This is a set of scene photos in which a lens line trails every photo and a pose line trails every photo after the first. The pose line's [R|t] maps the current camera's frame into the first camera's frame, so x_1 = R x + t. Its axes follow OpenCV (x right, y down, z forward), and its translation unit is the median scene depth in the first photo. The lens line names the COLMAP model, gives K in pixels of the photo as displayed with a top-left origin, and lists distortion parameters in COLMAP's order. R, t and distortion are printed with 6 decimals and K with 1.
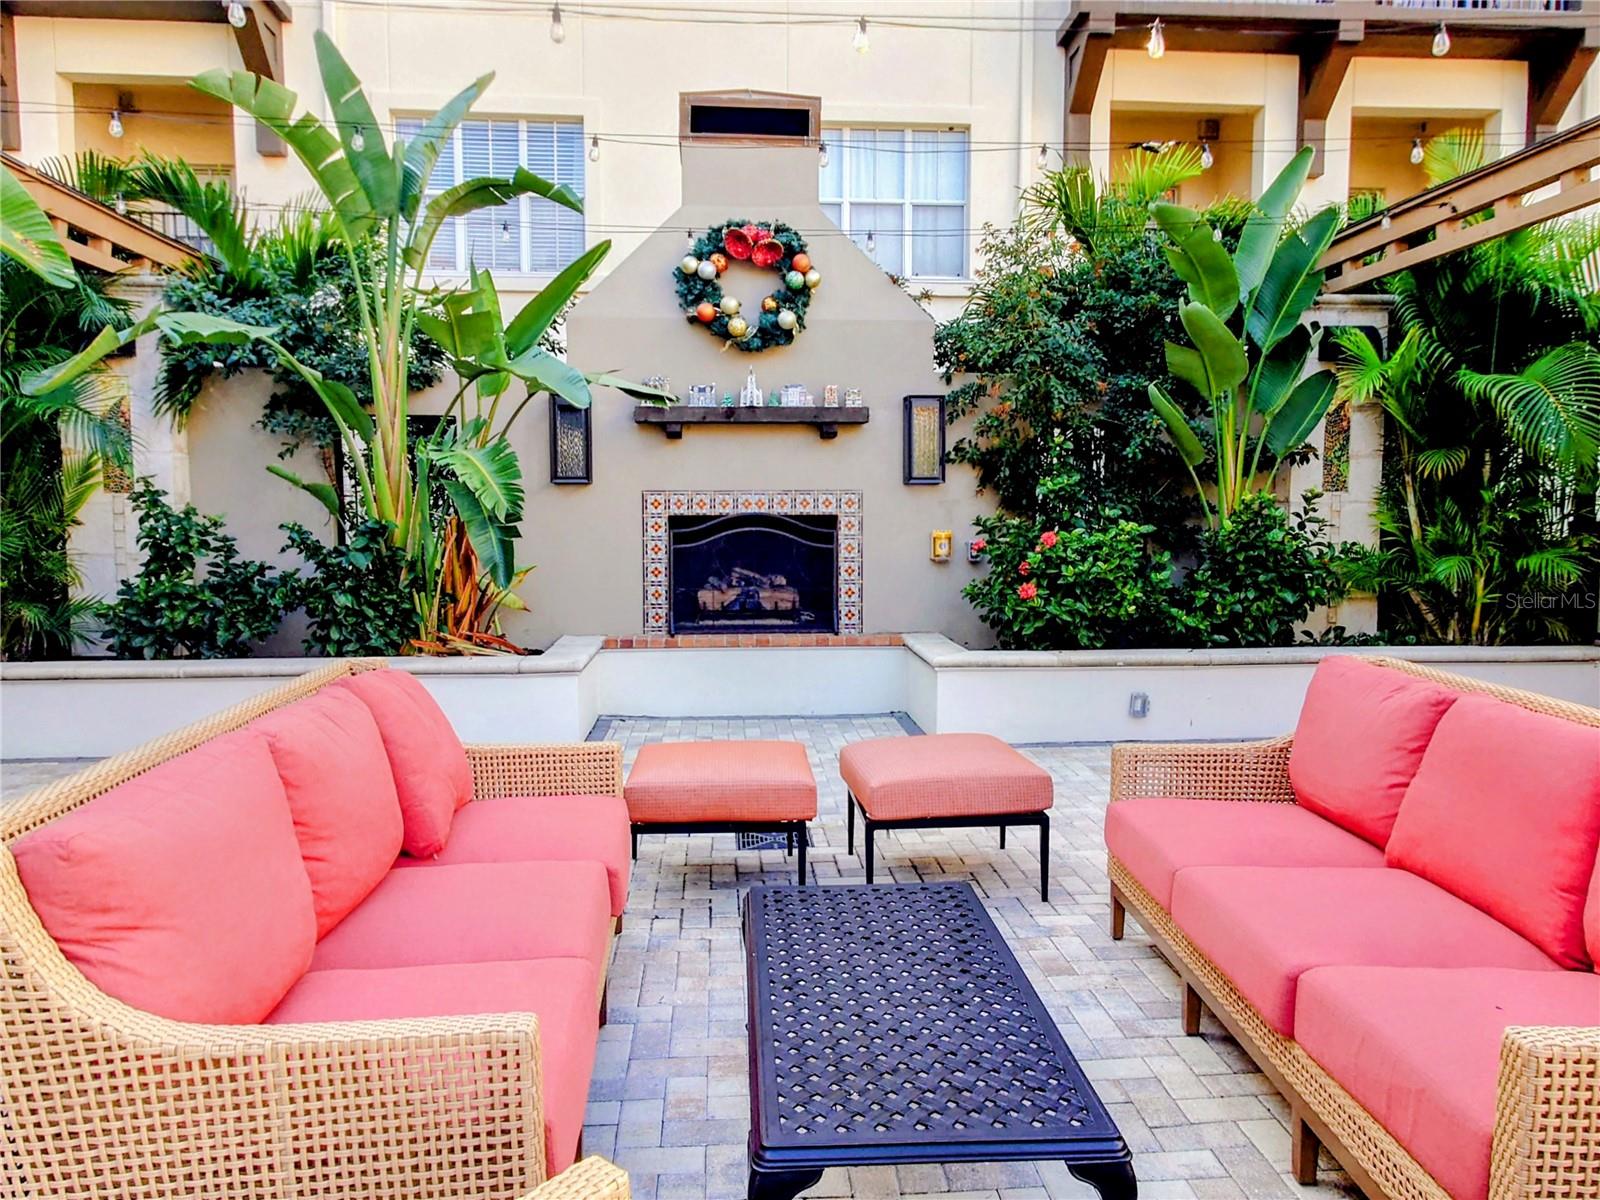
lens RADIAL K [[1104.5, 0, 802.2], [0, 1104.5, 591.2], [0, 0, 1]] dist [-0.036220, 0.056980]
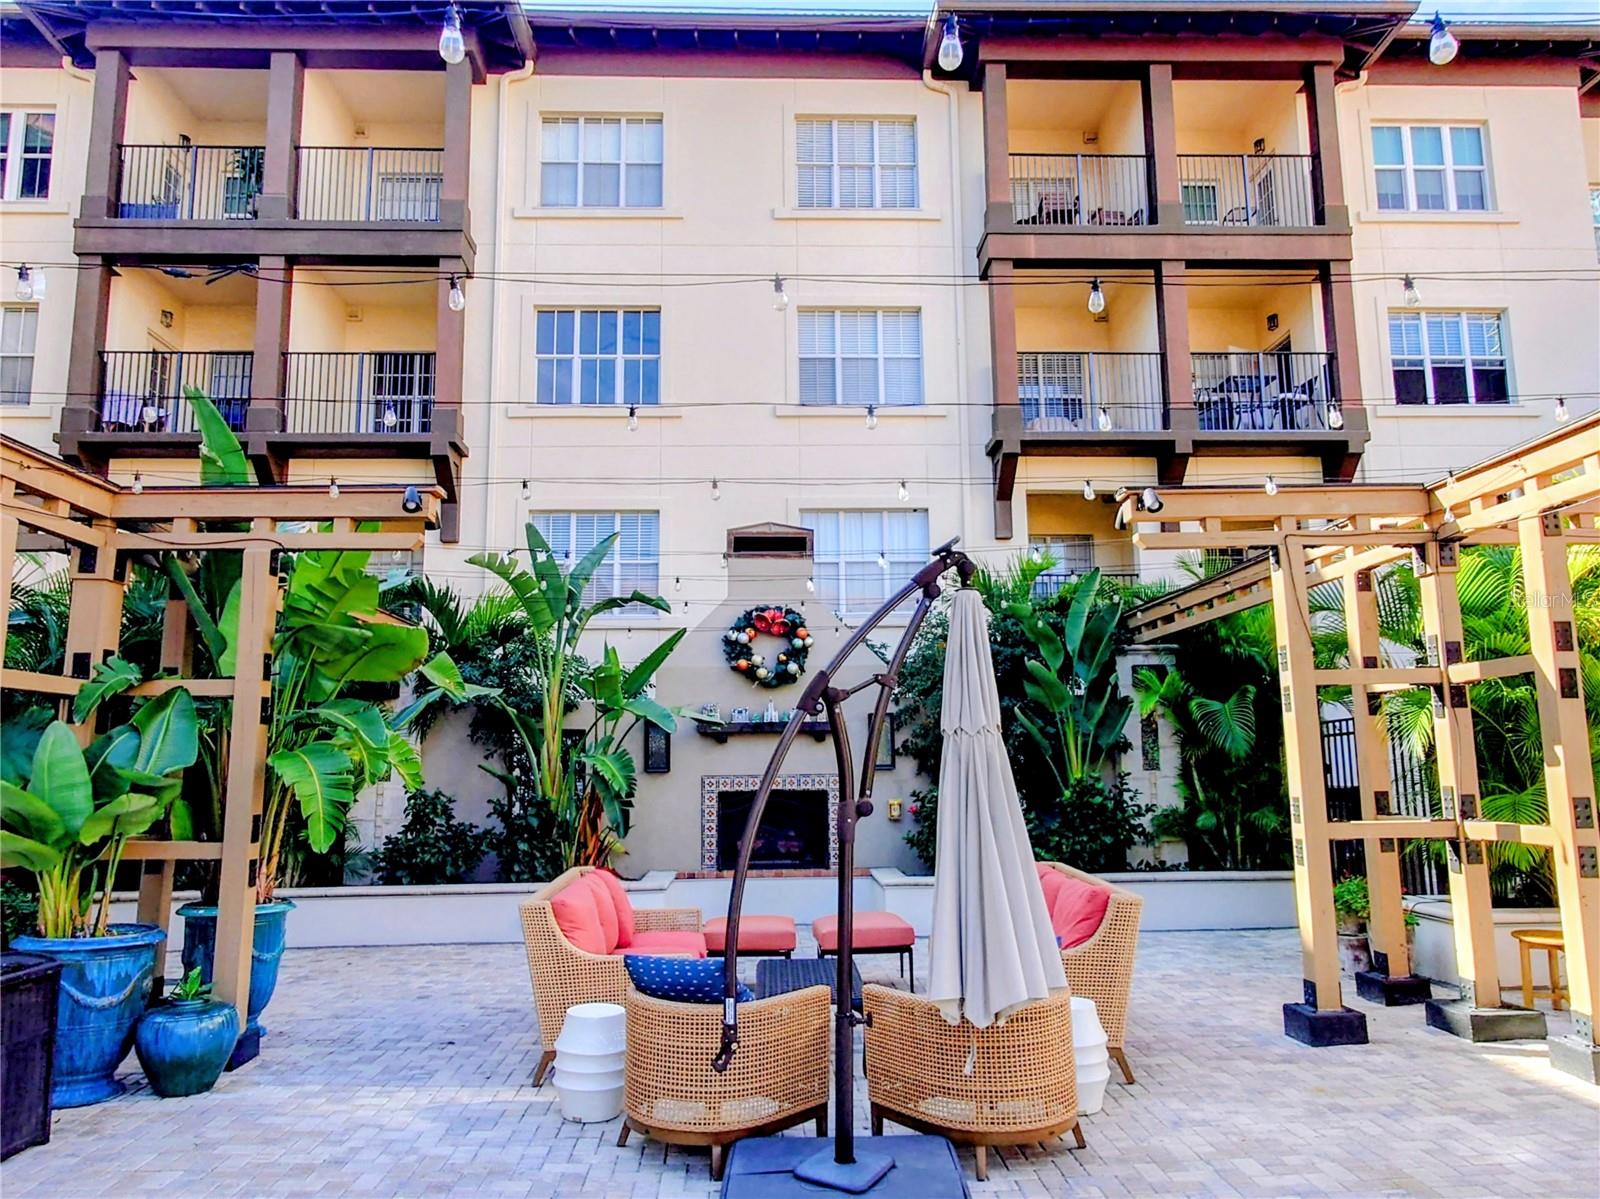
lens RADIAL K [[1104.5, 0, 802.2], [0, 1104.5, 590.7], [0, 0, 1]] dist [-0.036220, 0.056980]
pose [[0.999303, -0.016935, -0.033266, 0.055851], [0.008676, 0.972134, -0.234266, 0.022366], [0.036306, 0.233814, 0.971603, -0.596952]]
